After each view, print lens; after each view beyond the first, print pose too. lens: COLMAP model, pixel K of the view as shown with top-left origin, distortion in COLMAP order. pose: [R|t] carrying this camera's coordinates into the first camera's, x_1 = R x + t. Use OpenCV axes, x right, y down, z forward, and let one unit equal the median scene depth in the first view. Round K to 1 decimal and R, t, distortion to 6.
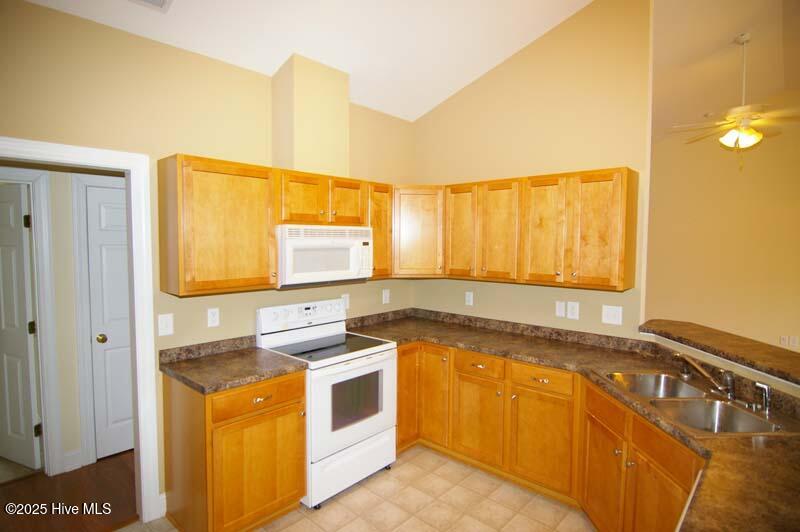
lens RADIAL K [[439.7, 0, 400.0], [0, 439.7, 266.0], [0, 0, 1]] dist [-0.004914, -0.001434]
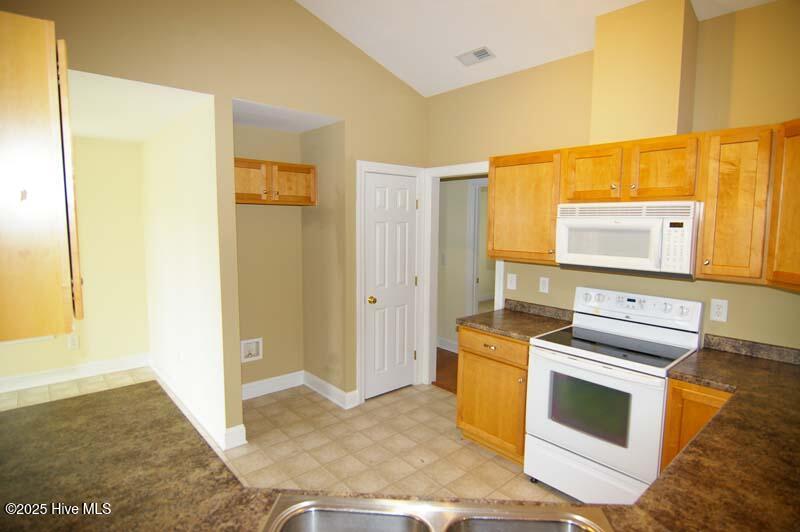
lens RADIAL K [[439.7, 0, 400.0], [0, 439.7, 266.0], [0, 0, 1]] dist [-0.004914, -0.001434]
pose [[-0.116246, 0.099905, -0.988183, 0.775886], [-0.070752, 0.991568, 0.108570, -0.034705], [0.990697, 0.082537, -0.108197, 0.730250]]
